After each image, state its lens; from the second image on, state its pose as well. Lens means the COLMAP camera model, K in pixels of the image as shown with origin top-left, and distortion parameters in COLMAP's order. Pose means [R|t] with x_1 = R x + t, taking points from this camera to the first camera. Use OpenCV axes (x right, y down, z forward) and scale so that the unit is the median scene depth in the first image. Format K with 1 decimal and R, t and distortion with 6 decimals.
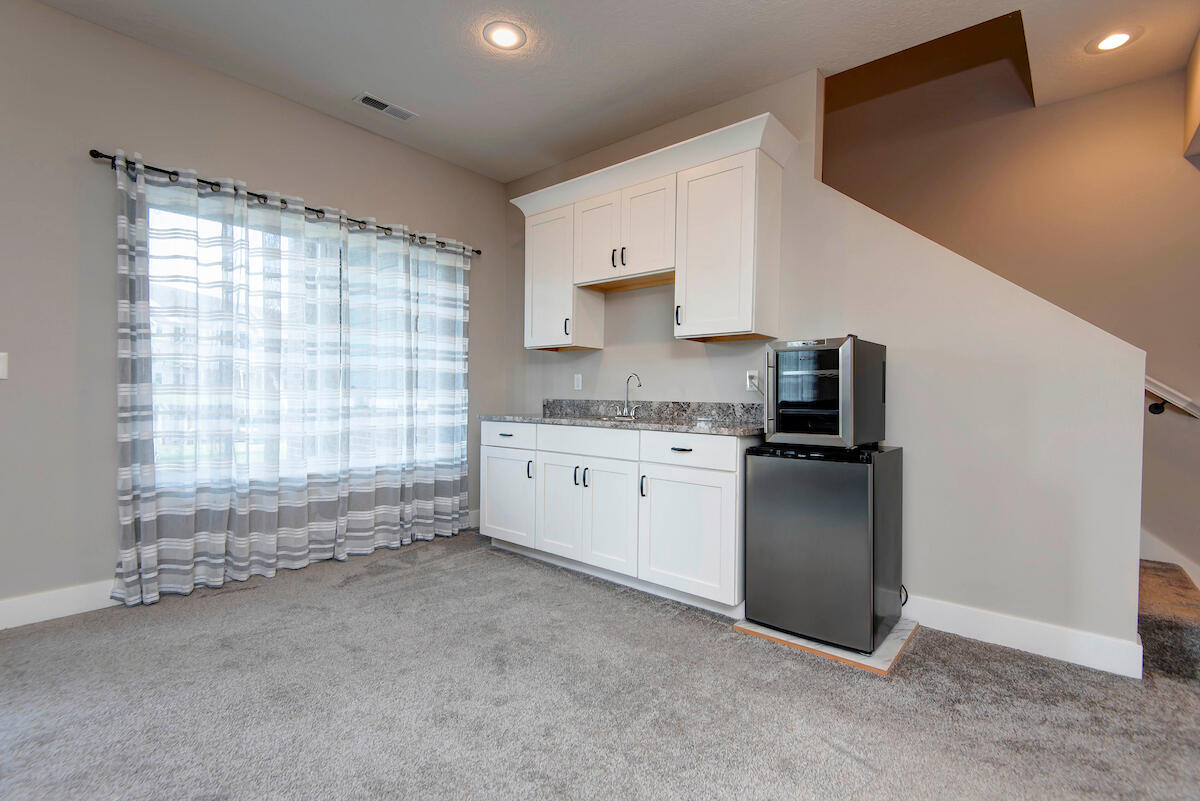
lens RADIAL K [[557.8, 0, 618.1], [0, 557.8, 401.0], [0, 0, 1]] dist [0.011399, -0.006471]
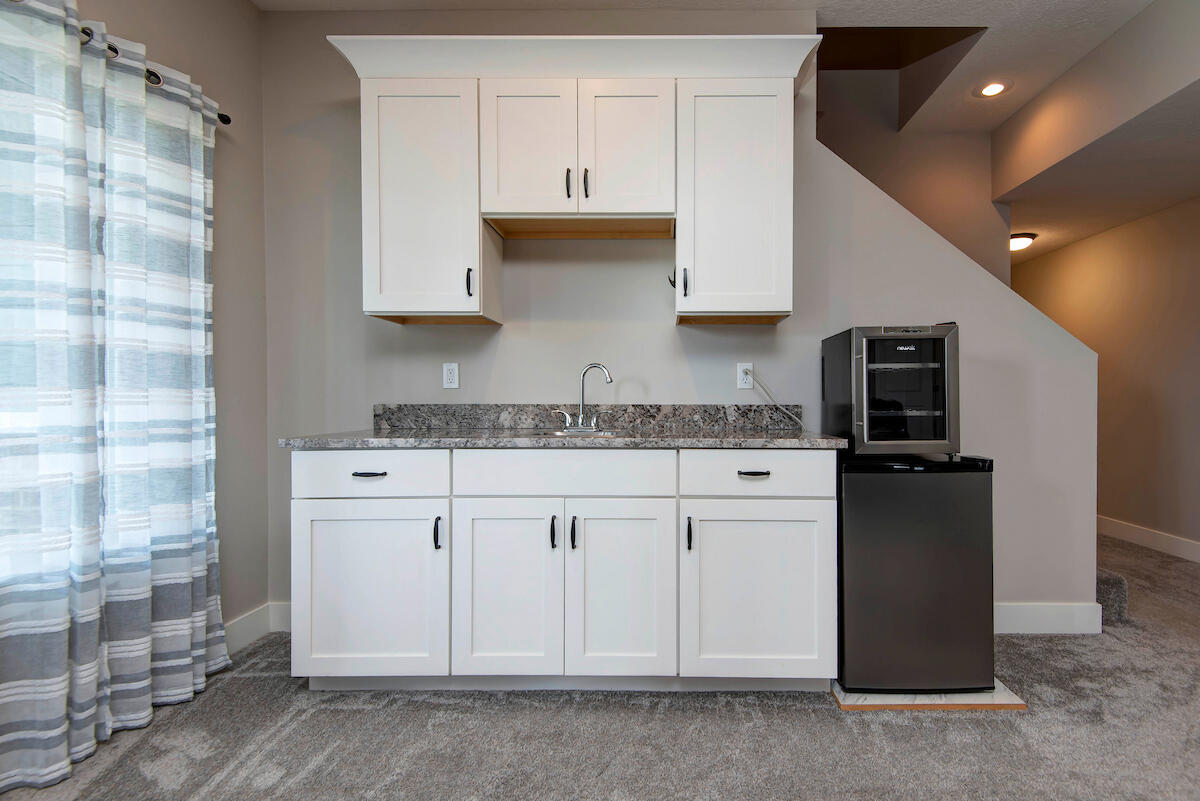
lens RADIAL K [[557.8, 0, 601.2], [0, 557.8, 396.1], [0, 0, 1]] dist [0.011399, -0.006471]
pose [[0.770481, -0.011497, 0.637359, -0.347089], [0.015975, 0.999872, -0.001275, -0.008132], [-0.637263, 0.011164, 0.770566, 0.429669]]
